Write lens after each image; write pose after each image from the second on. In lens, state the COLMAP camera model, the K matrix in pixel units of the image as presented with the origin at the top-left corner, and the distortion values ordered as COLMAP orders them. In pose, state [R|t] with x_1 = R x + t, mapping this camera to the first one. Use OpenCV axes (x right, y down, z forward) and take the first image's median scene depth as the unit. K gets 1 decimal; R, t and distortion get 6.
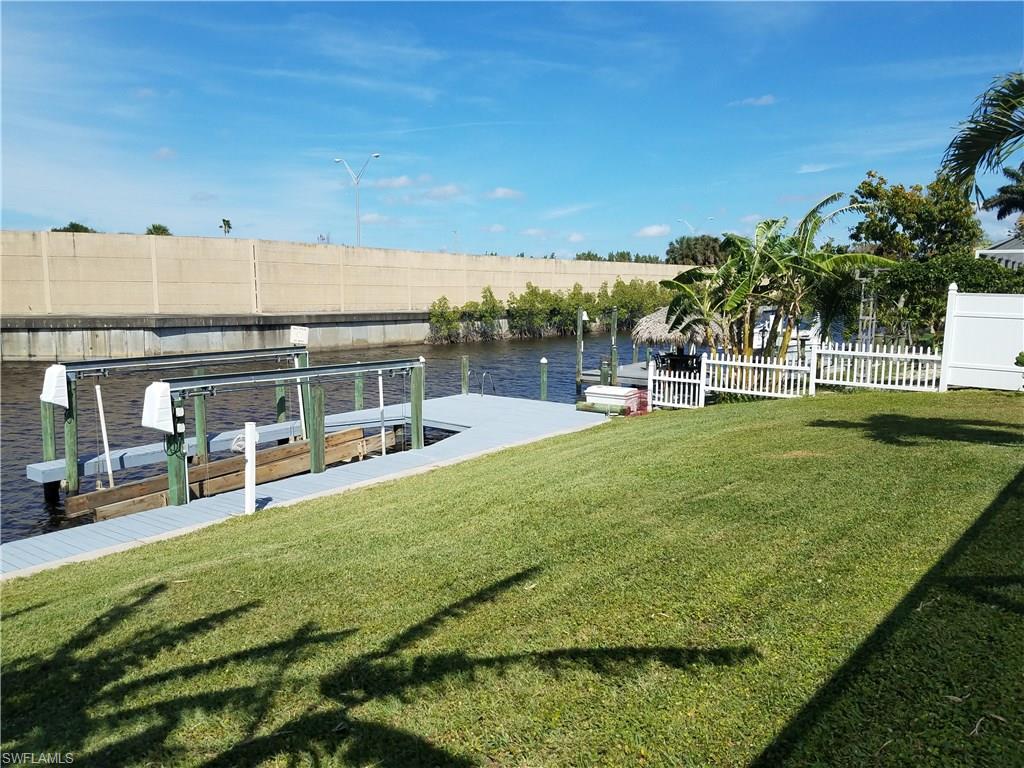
lens RADIAL K [[783.1, 0, 516.5], [0, 783.1, 397.8], [0, 0, 1]] dist [0.172470, -0.277014]
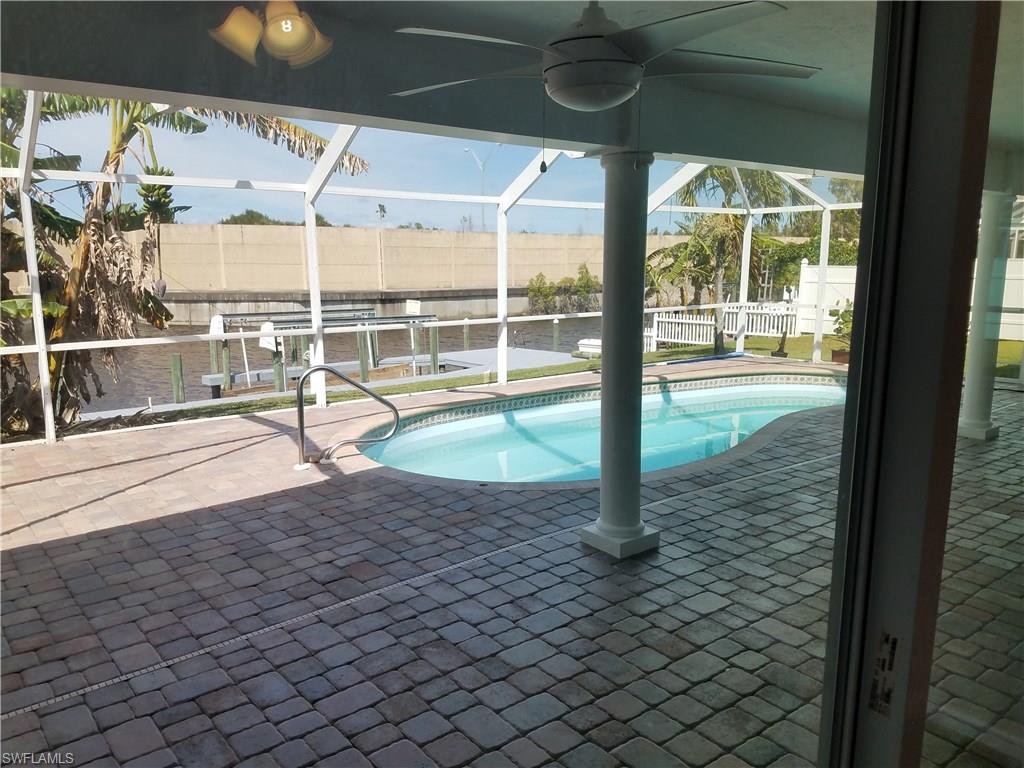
lens RADIAL K [[777.9, 0, 509.2], [0, 777.9, 402.2], [0, 0, 1]] dist [0.265868, -0.445643]
pose [[0.980997, 0.019753, -0.193015, 0.110014], [-0.012996, 0.999260, 0.036214, 0.021953], [0.193588, -0.033017, 0.980527, -0.165685]]
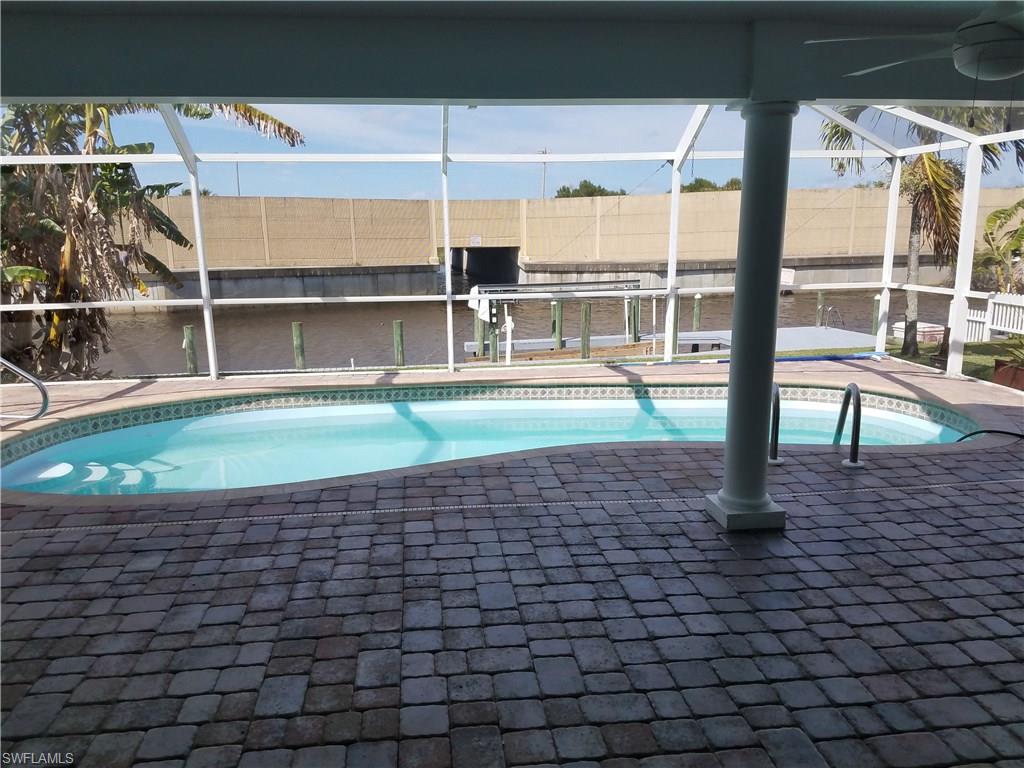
lens RADIAL K [[777.9, 0, 509.2], [0, 777.9, 402.2], [0, 0, 1]] dist [0.265868, -0.445643]
pose [[0.732455, 0.121665, -0.669856, 0.213756], [-0.074200, 0.992308, 0.099097, 0.011559], [0.676760, -0.022880, 0.735848, -0.078528]]
